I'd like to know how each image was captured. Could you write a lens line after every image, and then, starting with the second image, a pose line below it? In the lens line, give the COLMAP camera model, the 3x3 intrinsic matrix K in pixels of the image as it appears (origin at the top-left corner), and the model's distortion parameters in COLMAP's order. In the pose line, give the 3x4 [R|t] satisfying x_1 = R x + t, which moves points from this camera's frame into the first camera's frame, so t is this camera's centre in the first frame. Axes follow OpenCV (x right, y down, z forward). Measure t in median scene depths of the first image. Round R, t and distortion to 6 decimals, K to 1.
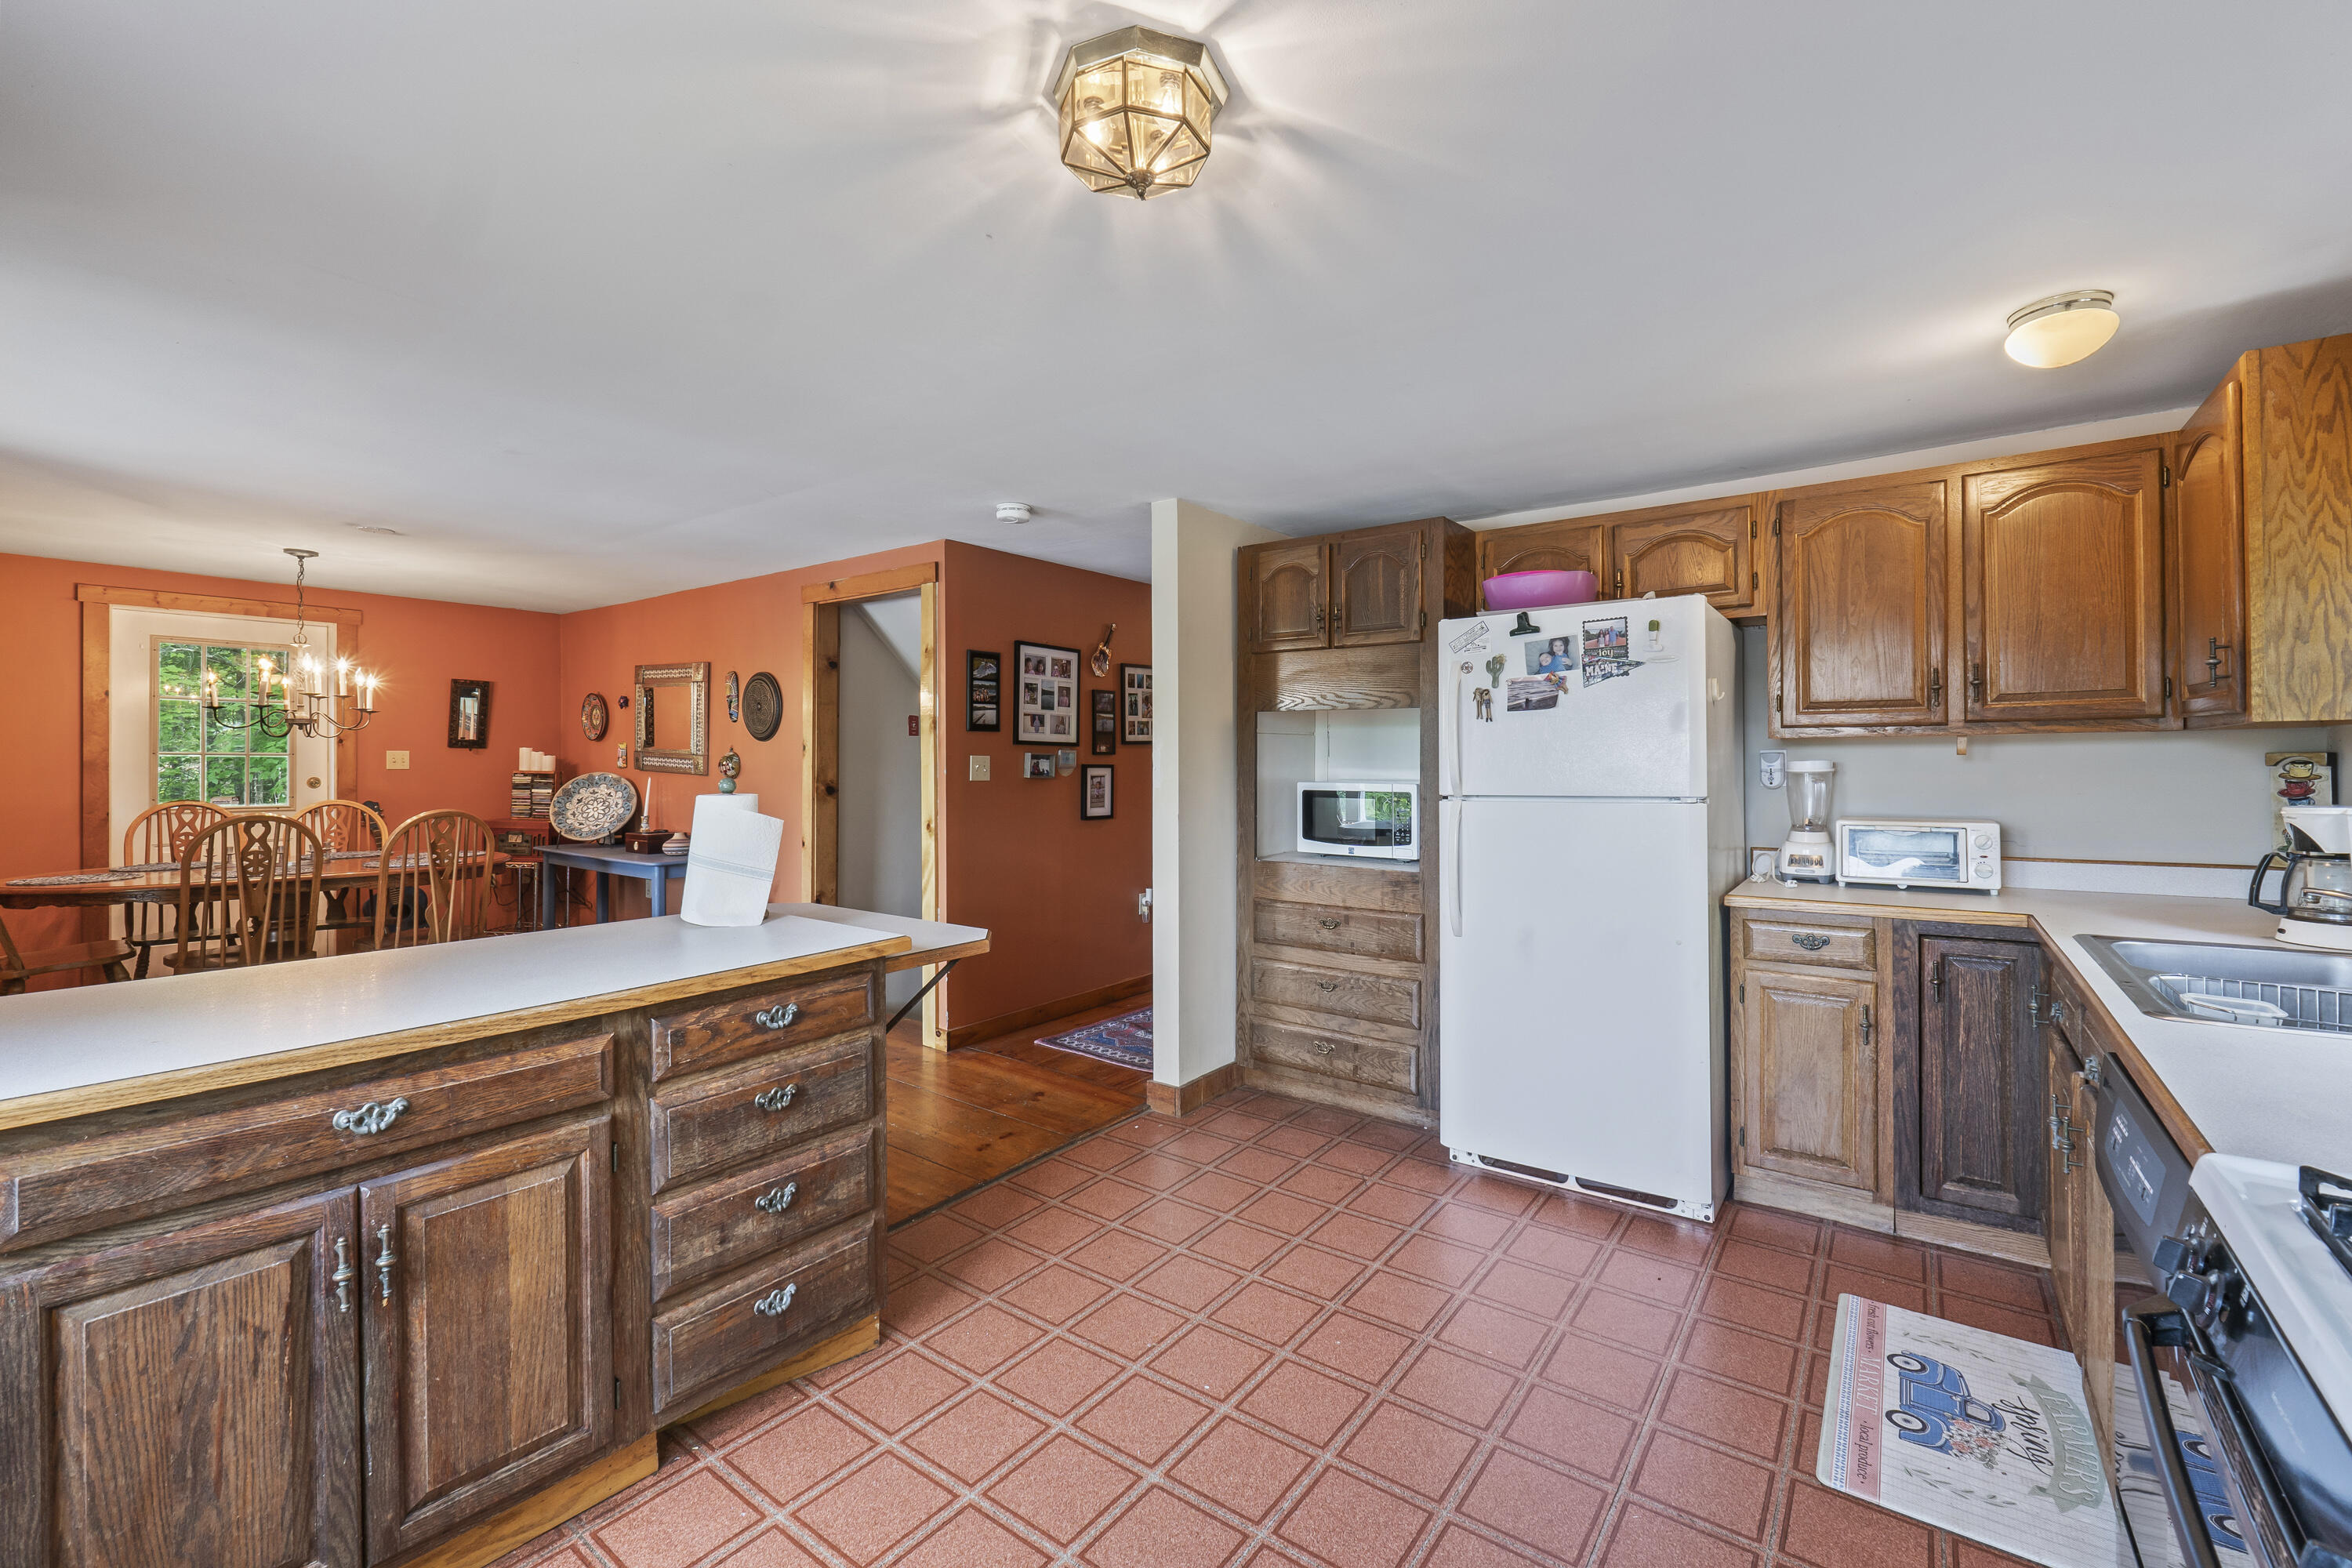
lens RADIAL K [[998.3, 0, 1197.7], [0, 998.3, 759.3], [0, 0, 1]] dist [-0.004508, -0.000411]
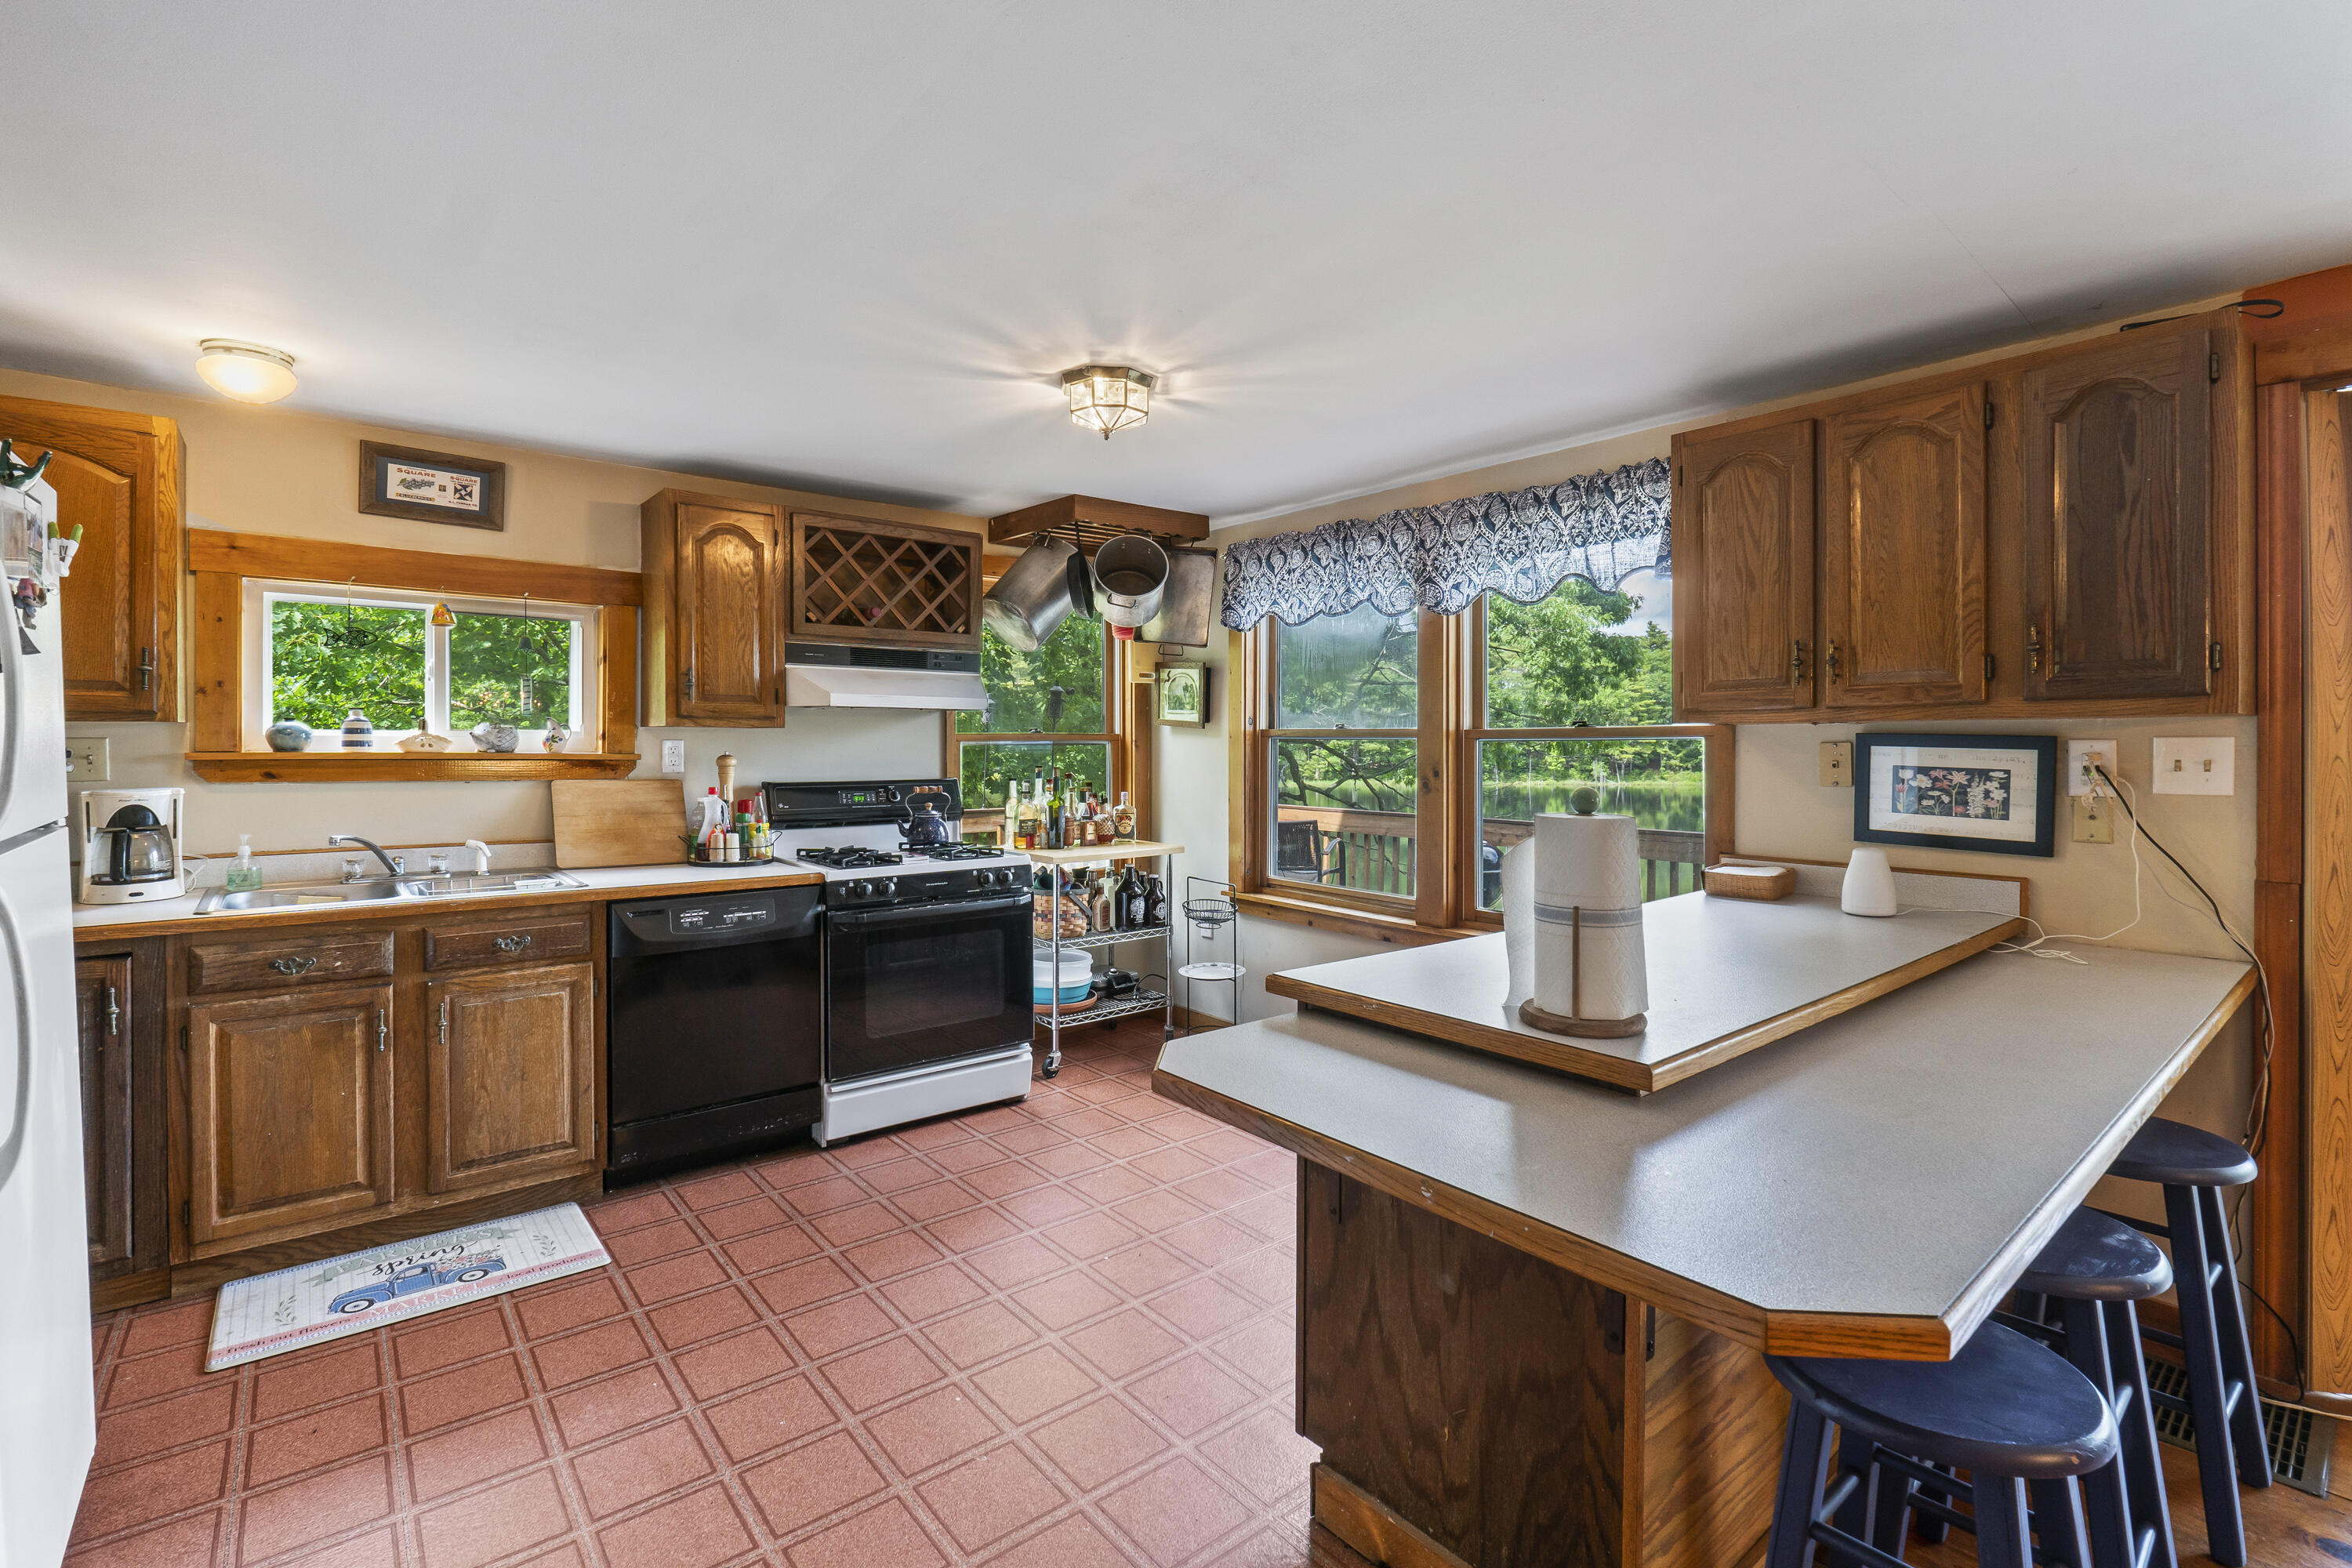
lens RADIAL K [[1056.0, 0, 1175.6], [0, 1056.0, 757.3], [0, 0, 1]] dist [-0.003019, -0.001817]
pose [[-0.969131, -0.002222, 0.246538, -0.314174], [0.001153, 0.999908, 0.013545, -0.006263], [-0.246545, 0.013411, -0.969039, 1.354196]]
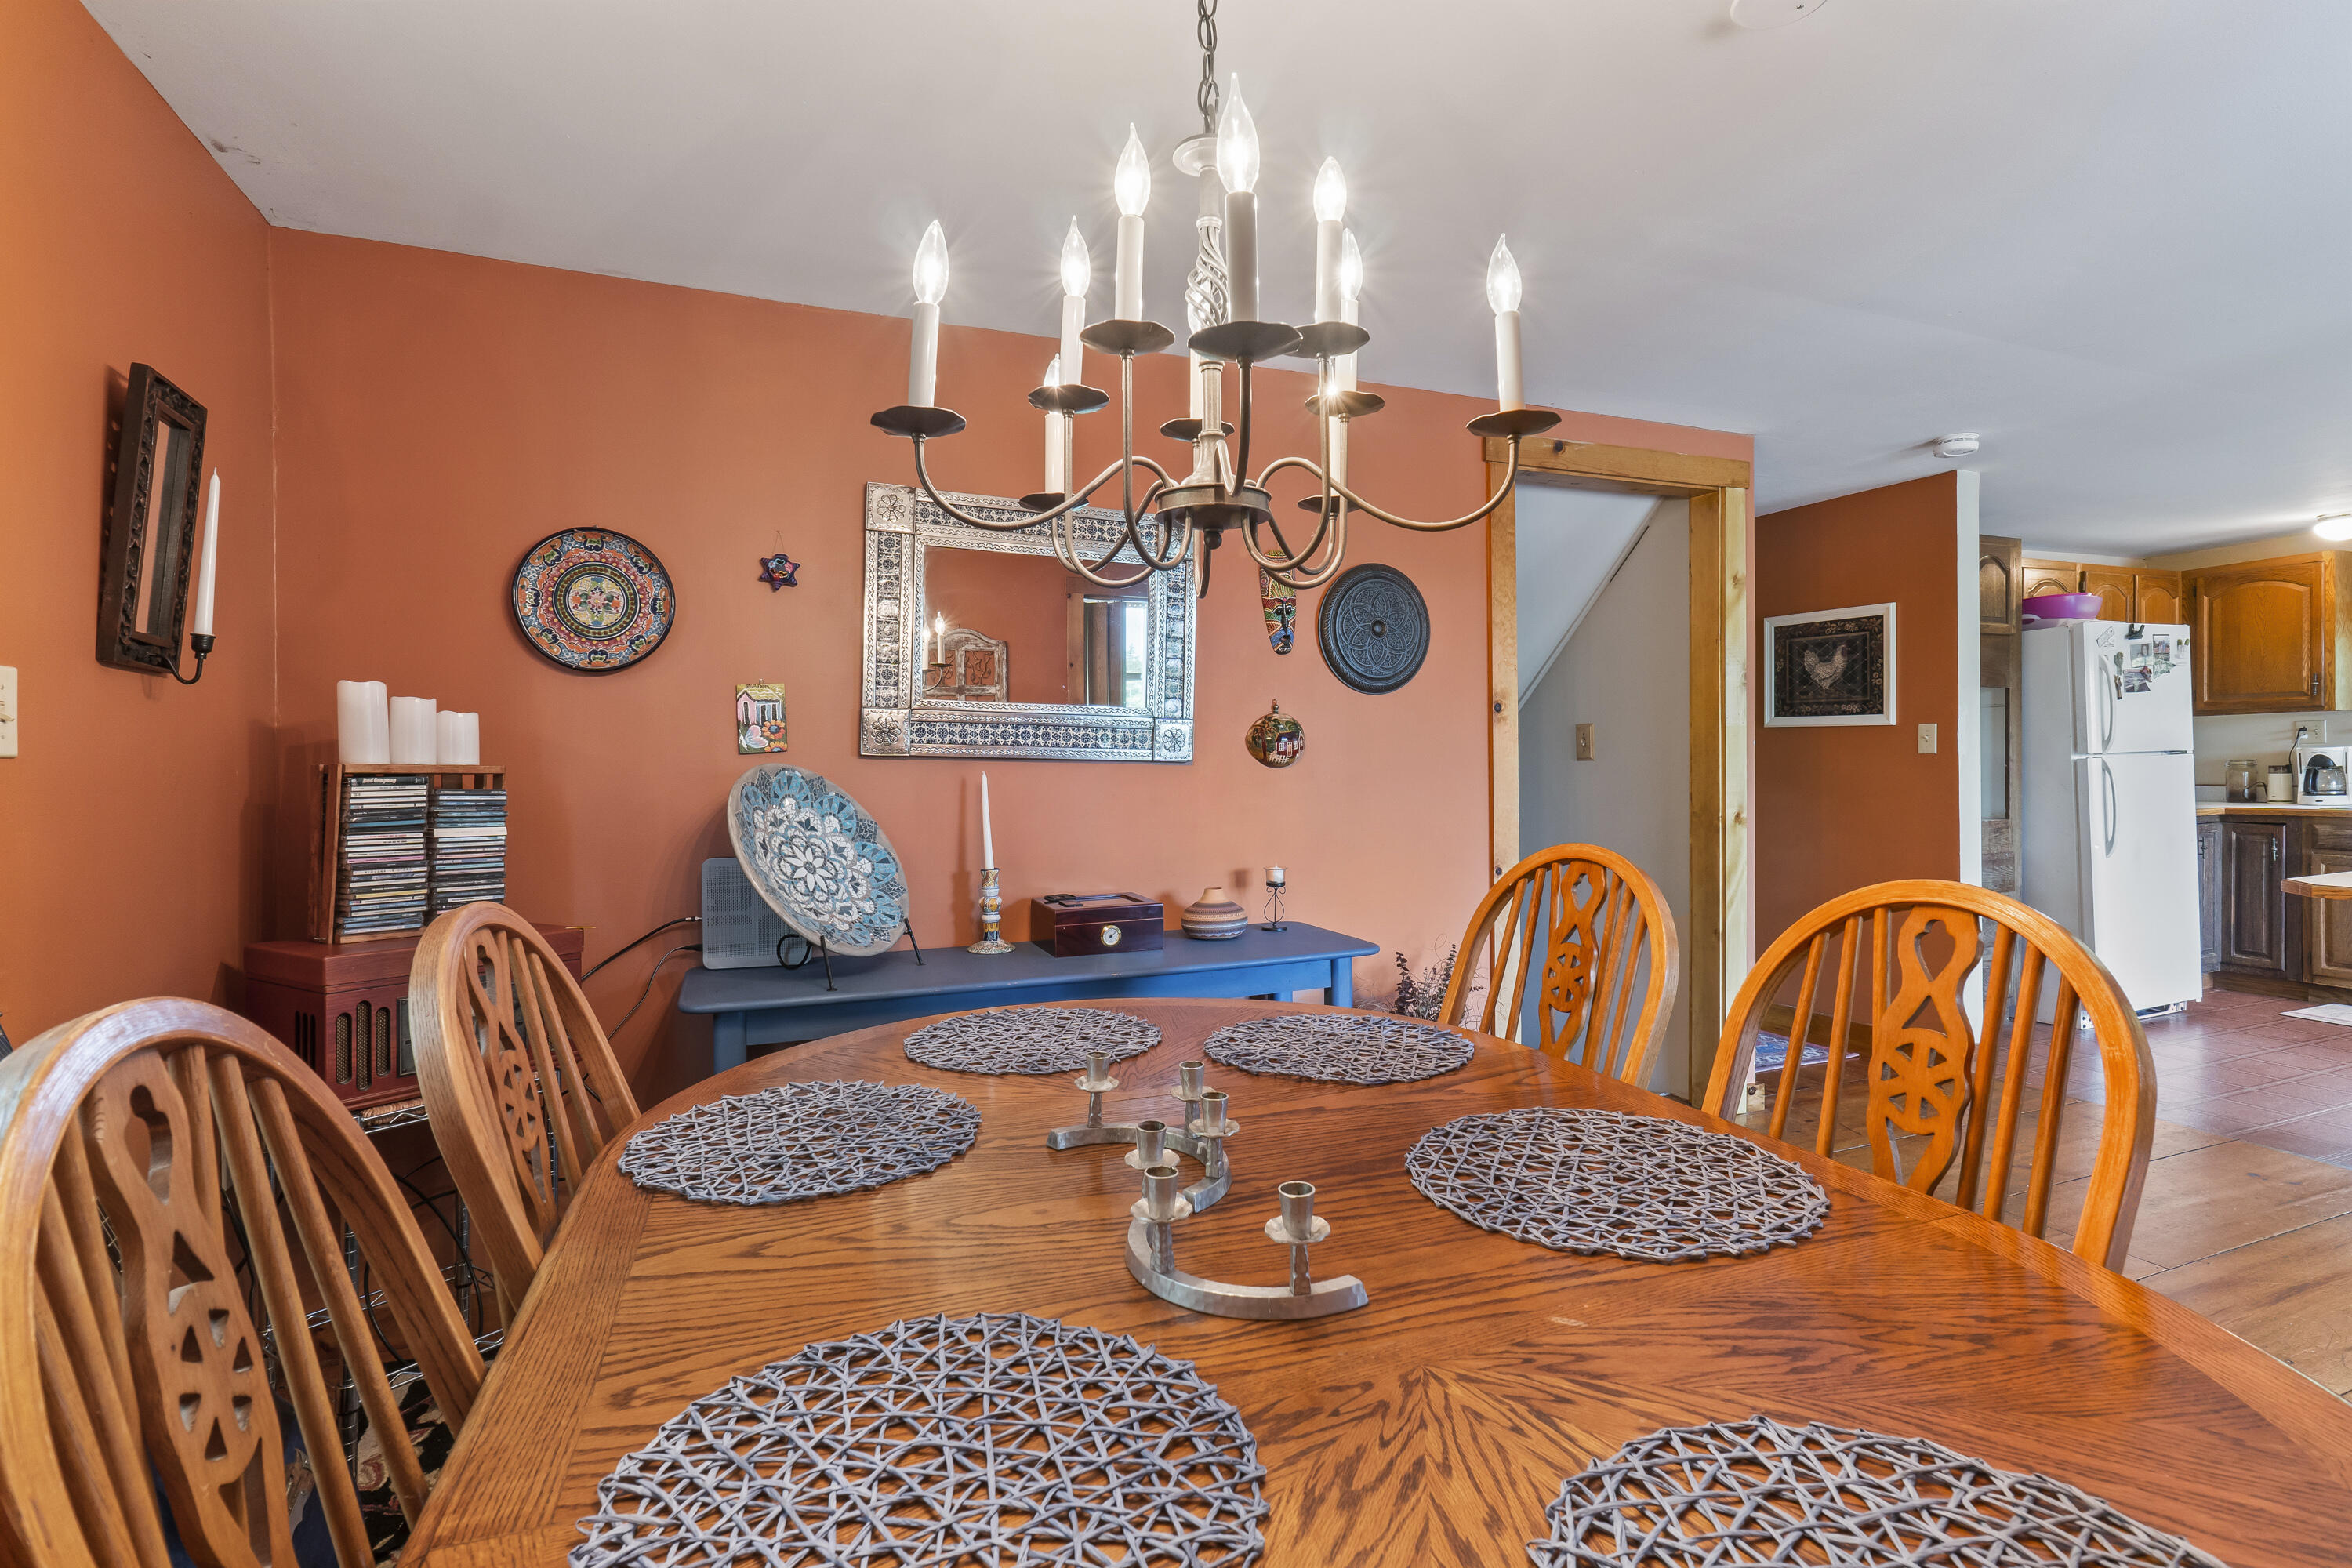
lens RADIAL K [[1103.5, 0, 1175.8], [0, 1103.5, 776.1], [0, 0, 1]] dist [0.001496, 0.000301]
pose [[0.518832, -0.016662, 0.854714, -1.749482], [0.016554, 0.999818, 0.009442, 0.033104], [-0.854716, 0.009250, 0.519014, 1.364750]]
